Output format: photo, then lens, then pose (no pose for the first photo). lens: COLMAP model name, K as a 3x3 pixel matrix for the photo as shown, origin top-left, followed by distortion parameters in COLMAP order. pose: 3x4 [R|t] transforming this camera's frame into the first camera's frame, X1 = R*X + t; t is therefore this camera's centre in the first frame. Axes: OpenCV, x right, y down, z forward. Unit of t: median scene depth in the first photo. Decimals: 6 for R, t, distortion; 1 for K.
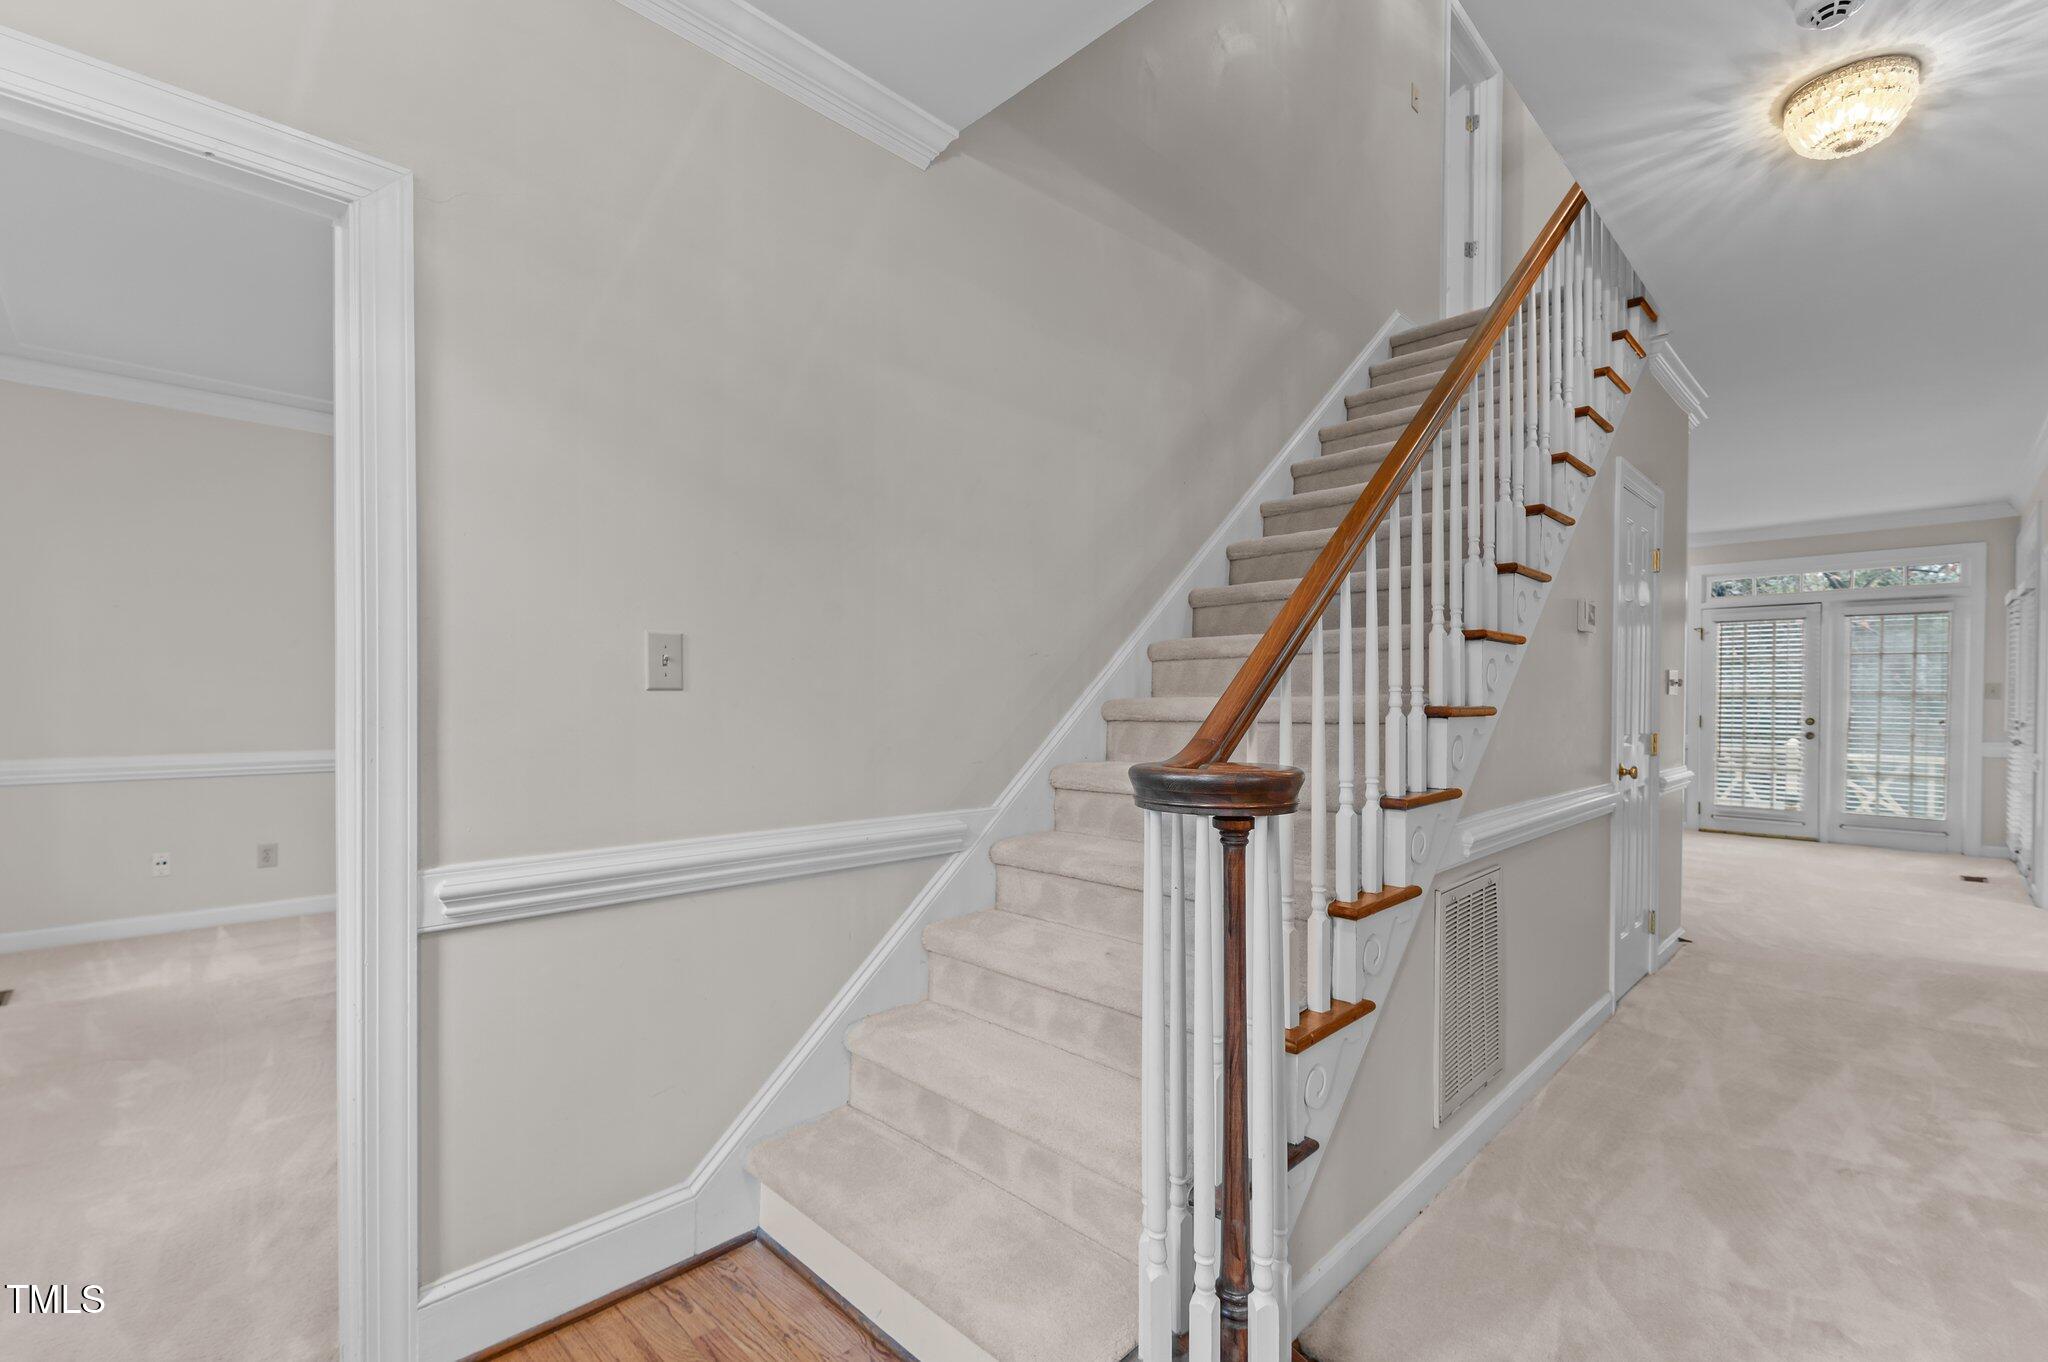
lens RADIAL K [[879.4, 0, 1020.9], [0, 879.4, 693.6], [0, 0, 1]] dist [0.001322, -0.000945]
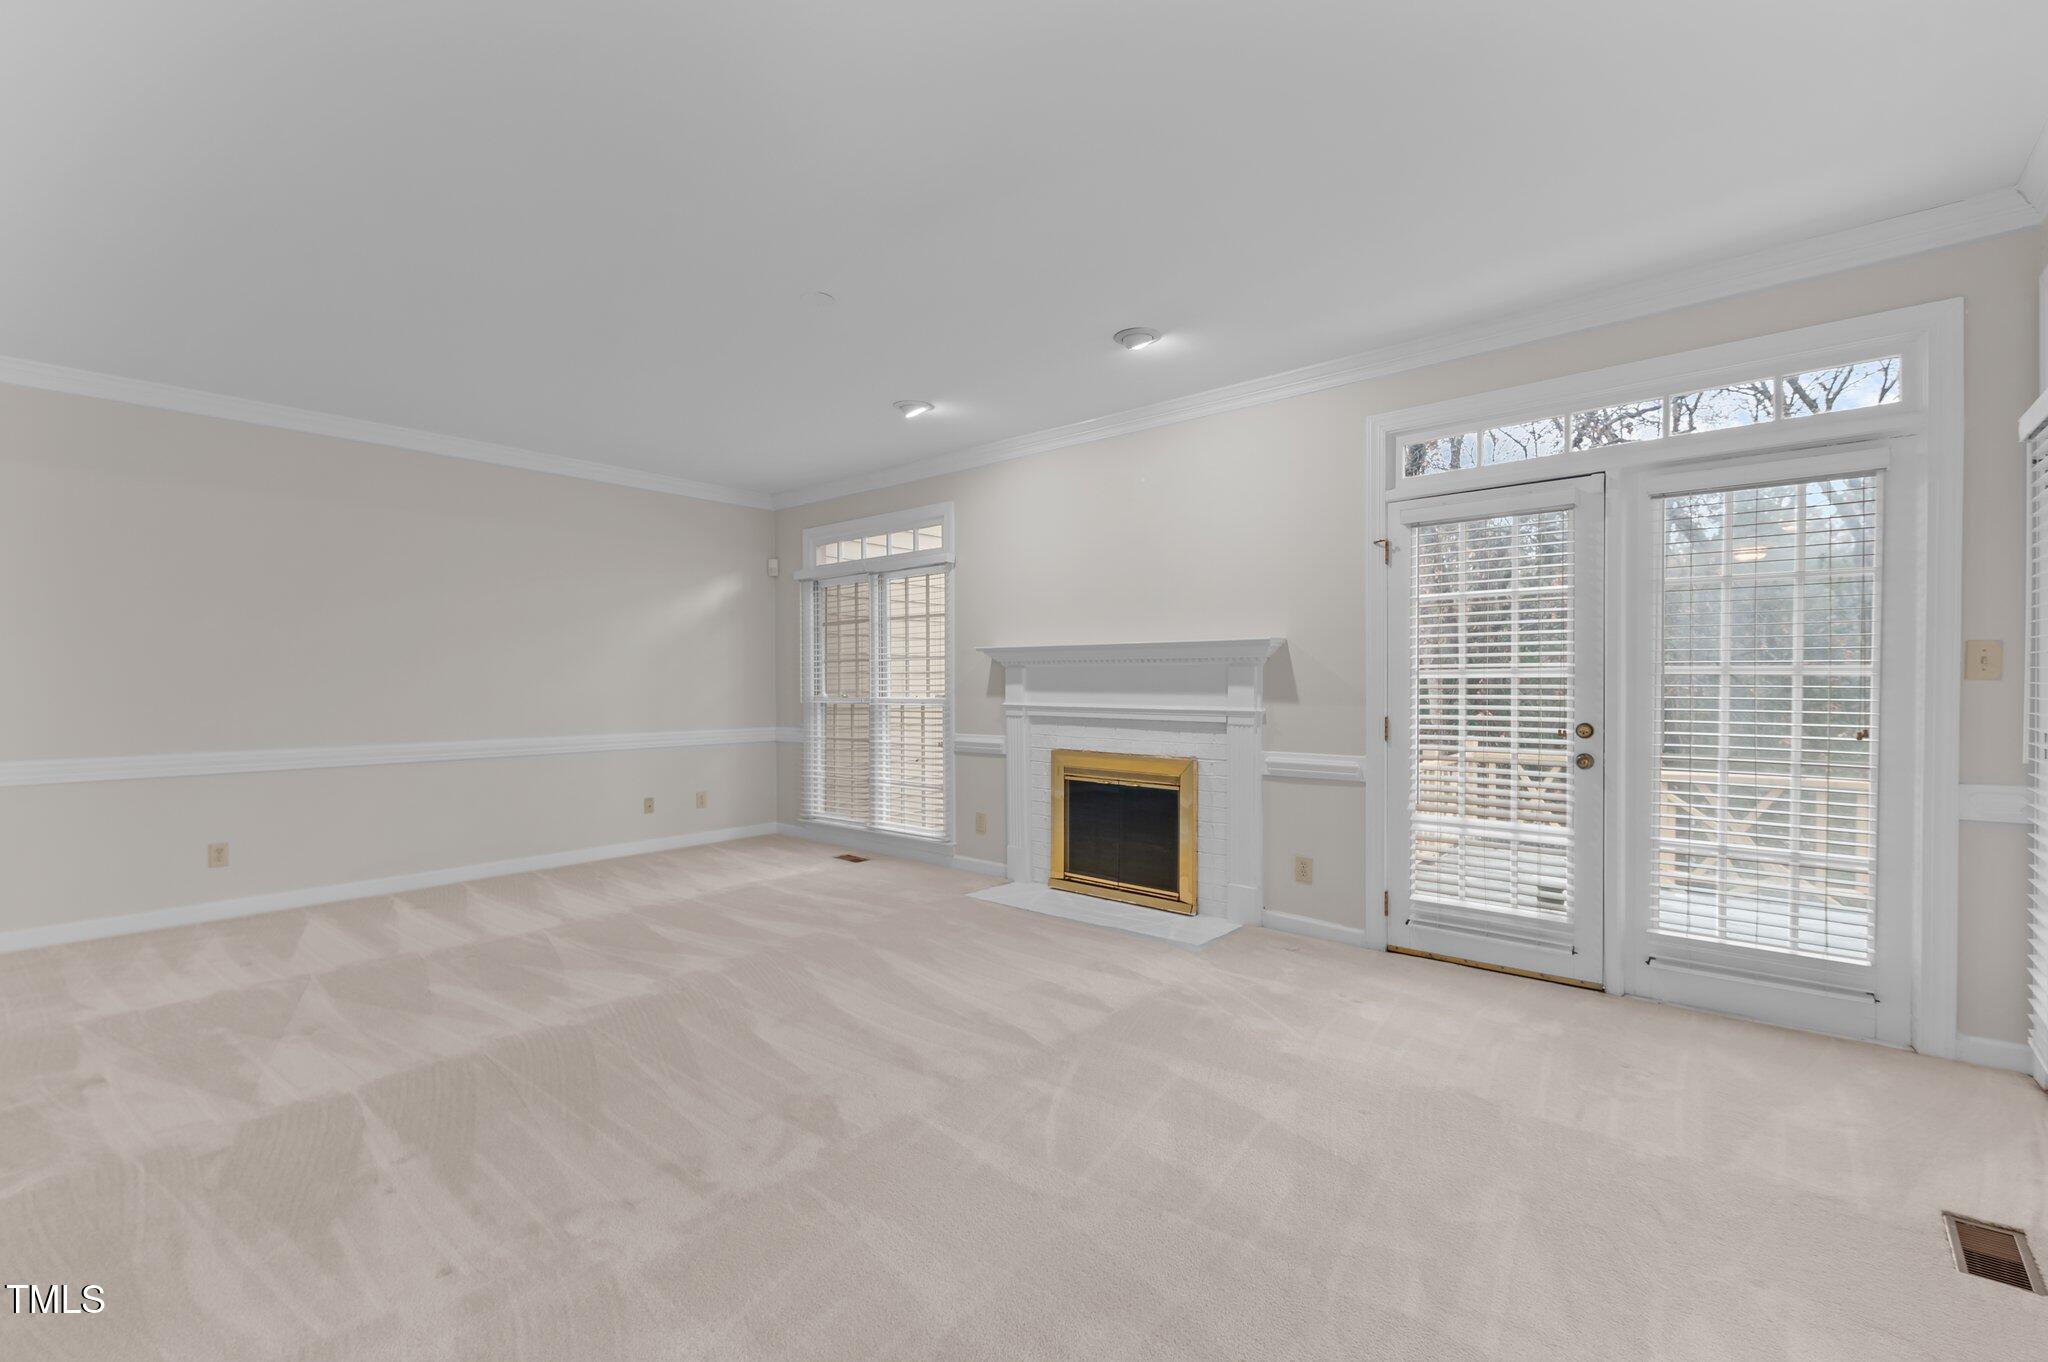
lens RADIAL K [[847.9, 0, 1029.5], [0, 847.9, 683.0], [0, 0, 1]] dist [0.001241, -0.000049]
pose [[0.999798, 0.005477, 0.019335, 0.605889], [-0.005199, 0.999883, -0.014407, 0.014940], [-0.019412, 0.014304, 0.999709, 0.568937]]
